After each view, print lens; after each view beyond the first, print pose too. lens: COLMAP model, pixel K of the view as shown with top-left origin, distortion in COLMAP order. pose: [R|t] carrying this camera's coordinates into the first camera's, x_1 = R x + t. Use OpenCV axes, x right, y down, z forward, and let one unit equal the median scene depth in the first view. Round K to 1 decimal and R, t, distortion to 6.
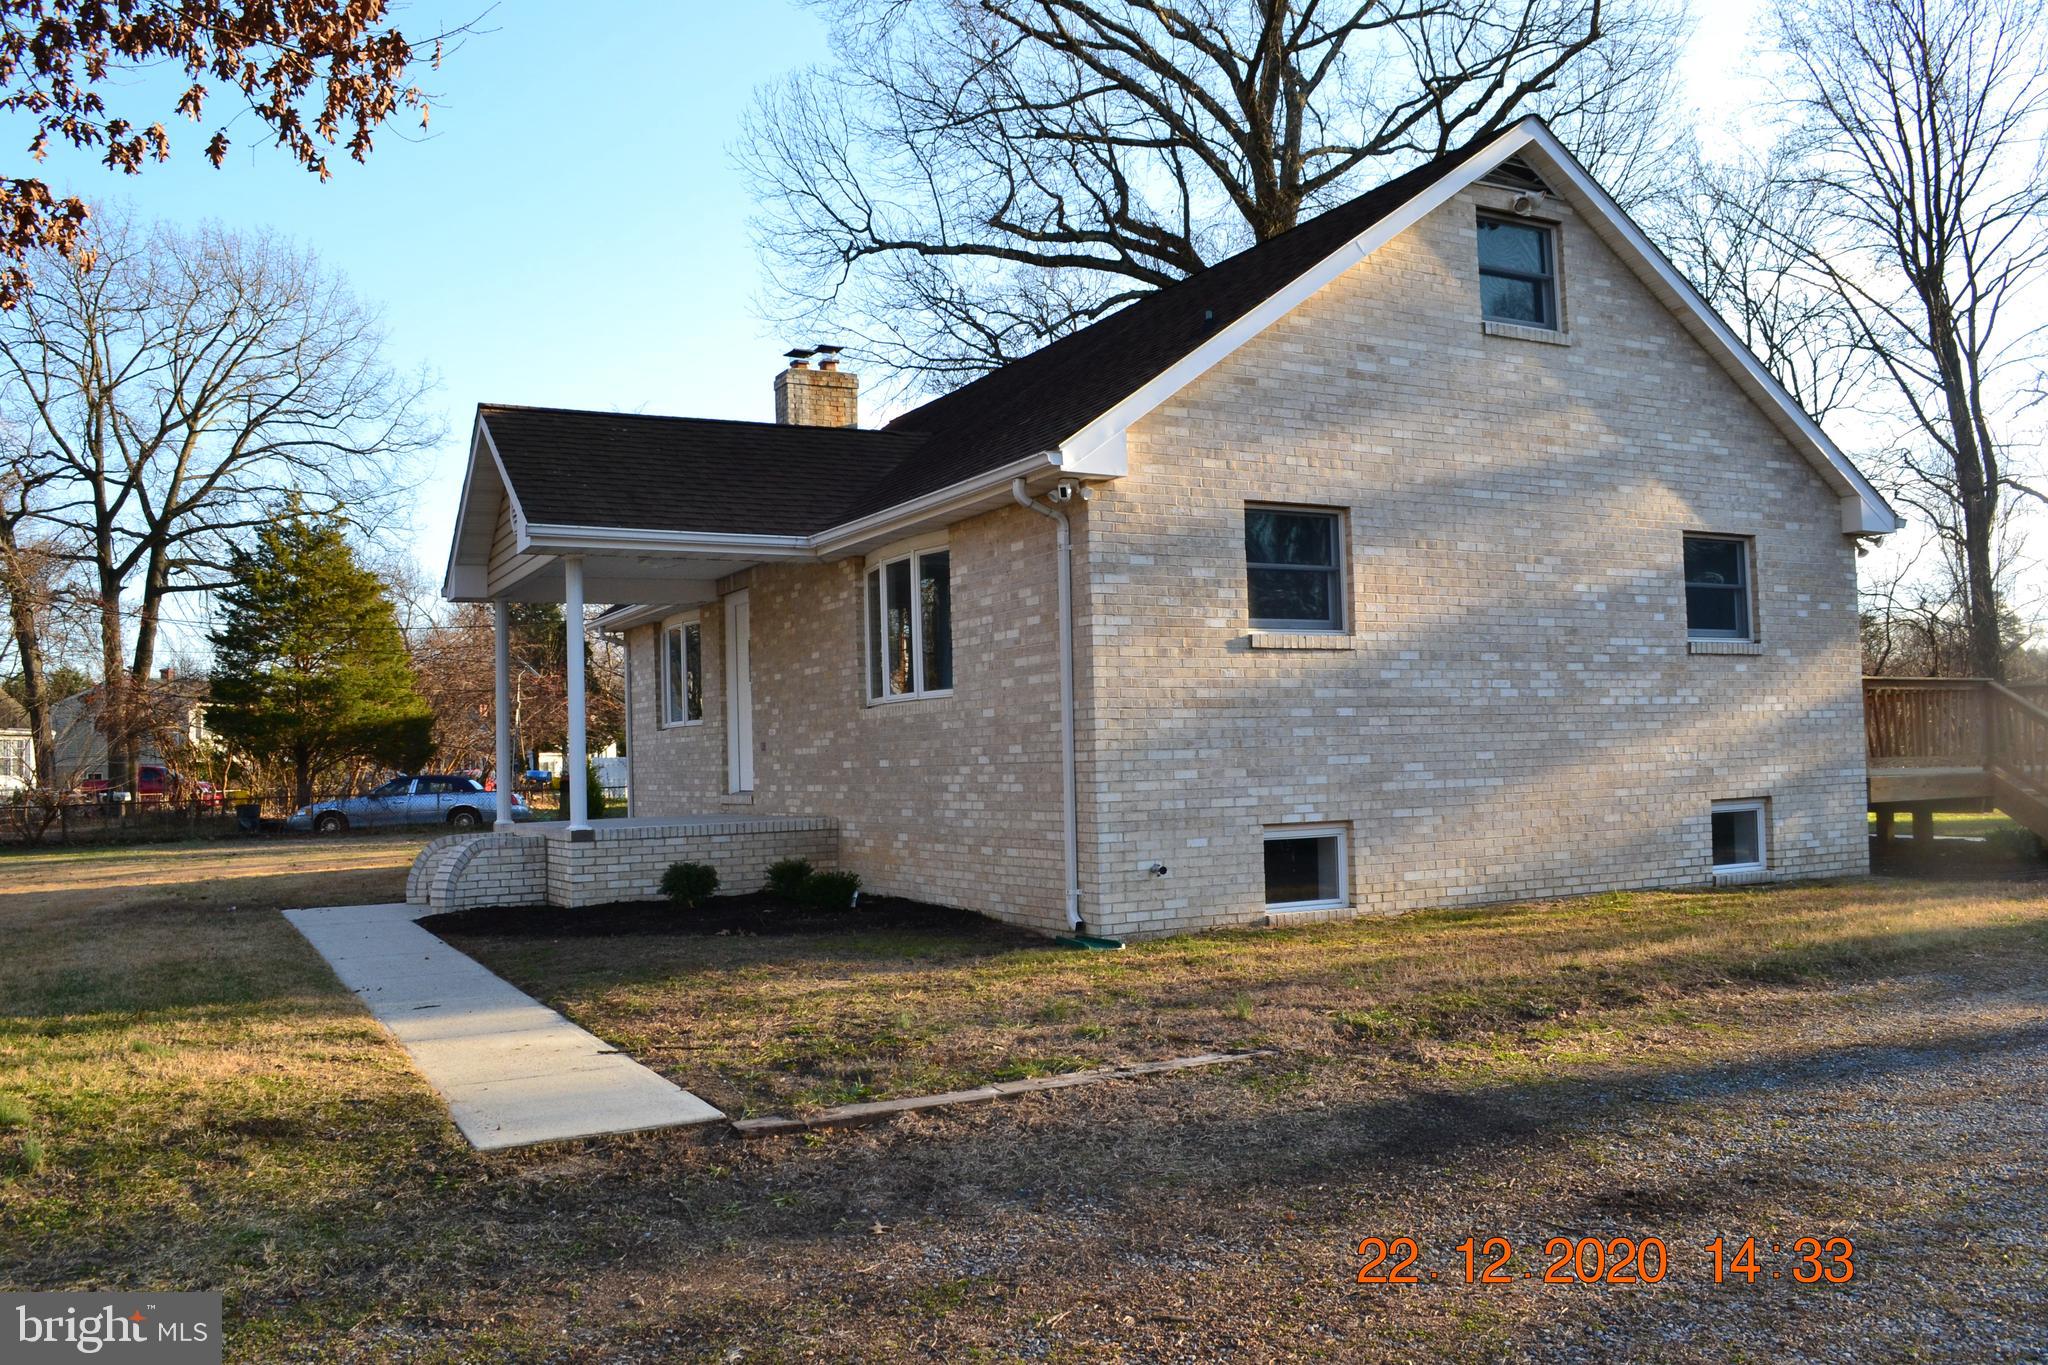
lens RADIAL K [[1636.1, 0, 1021.7], [0, 1636.1, 687.7], [0, 0, 1]] dist [-0.089277, 0.010409]
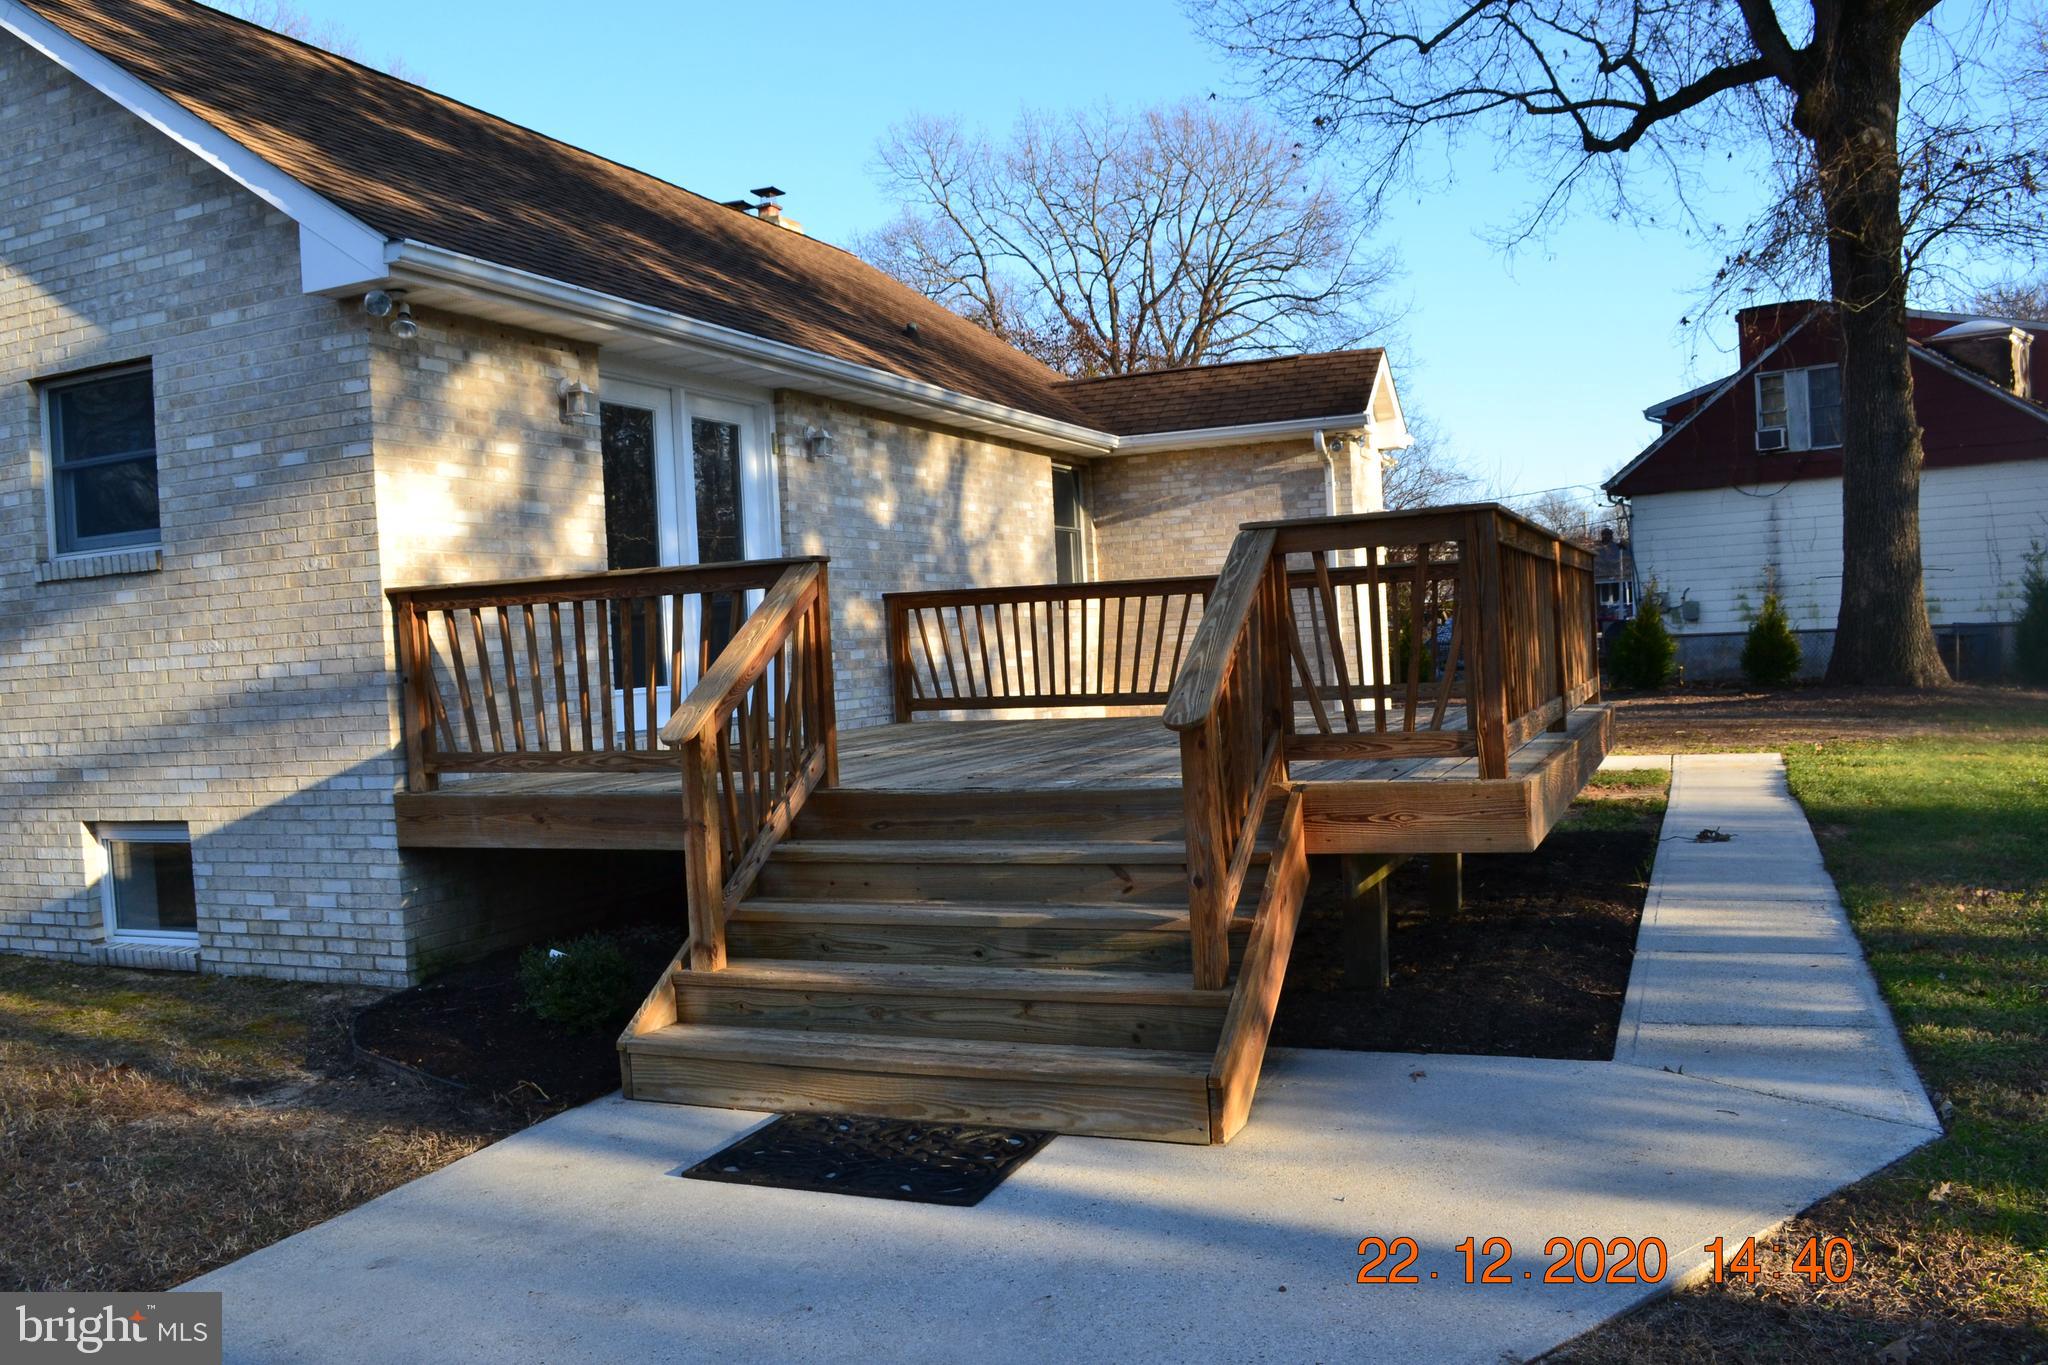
lens RADIAL K [[1636.1, 0, 1024.9], [0, 1636.1, 686.2], [0, 0, 1]] dist [-0.089277, 0.010409]
pose [[0.632116, 0.015432, -0.774720, 1.069746], [0.073276, 0.994131, 0.079590, -0.002327], [0.771401, -0.107079, 0.627276, 0.869381]]
